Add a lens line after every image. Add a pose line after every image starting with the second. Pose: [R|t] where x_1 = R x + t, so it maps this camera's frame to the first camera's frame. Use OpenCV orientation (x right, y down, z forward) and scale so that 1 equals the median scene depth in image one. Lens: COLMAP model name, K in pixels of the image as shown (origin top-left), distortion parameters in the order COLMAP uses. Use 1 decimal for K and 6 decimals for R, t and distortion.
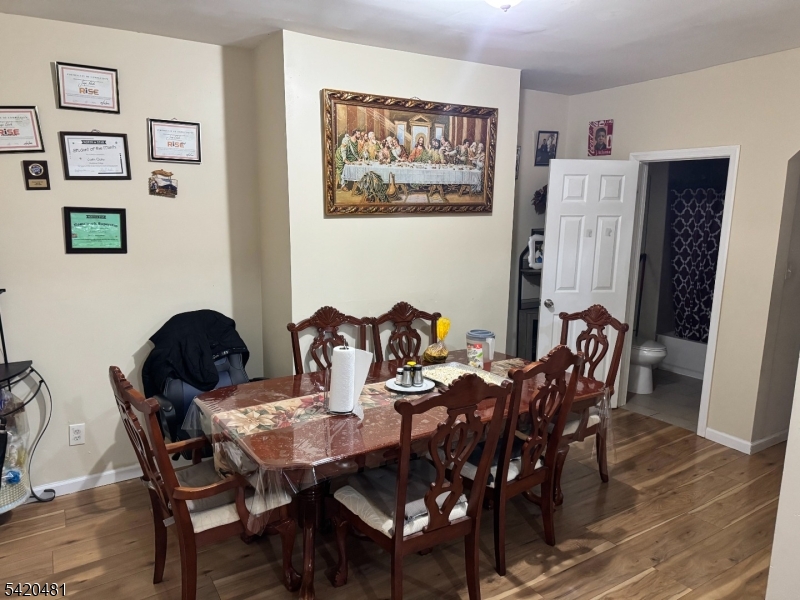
lens RADIAL K [[581.7, 0, 400.7], [0, 581.7, 294.9], [0, 0, 1]] dist [0.036194, -0.011308]
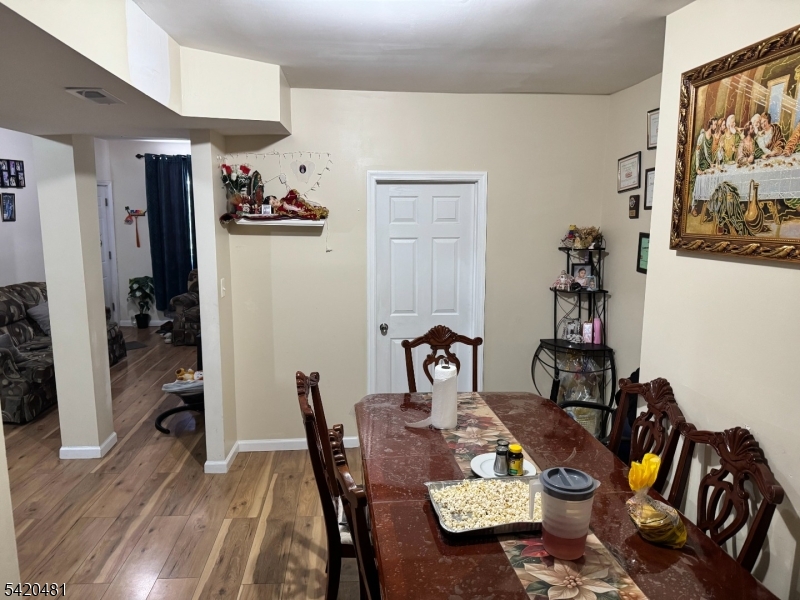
lens RADIAL K [[576.6, 0, 422.0], [0, 576.6, 293.7], [0, 0, 1]] dist [0.041311, -0.008341]
pose [[-0.409098, 0.114383, -0.905293, 0.641291], [-0.155722, 0.968807, 0.192778, -0.174310], [0.899105, 0.219839, -0.378525, 1.003265]]
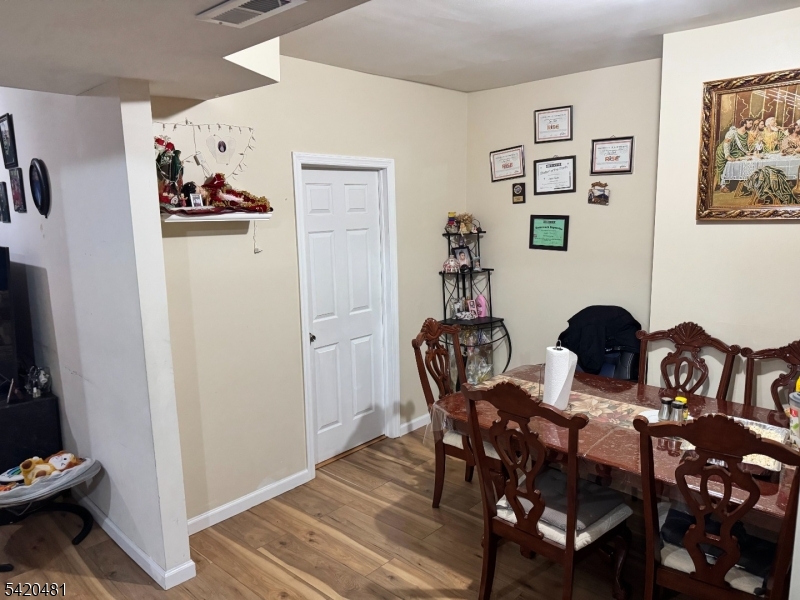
lens RADIAL K [[551.2, 0, 405.2], [0, 551.2, 295.7], [0, 0, 1]] dist [0.047585, -0.060573]
pose [[0.300602, 0.132261, -0.944535, 0.567886], [-0.125910, 0.987173, 0.098160, -0.049260], [0.945402, 0.089419, 0.313399, 0.309734]]
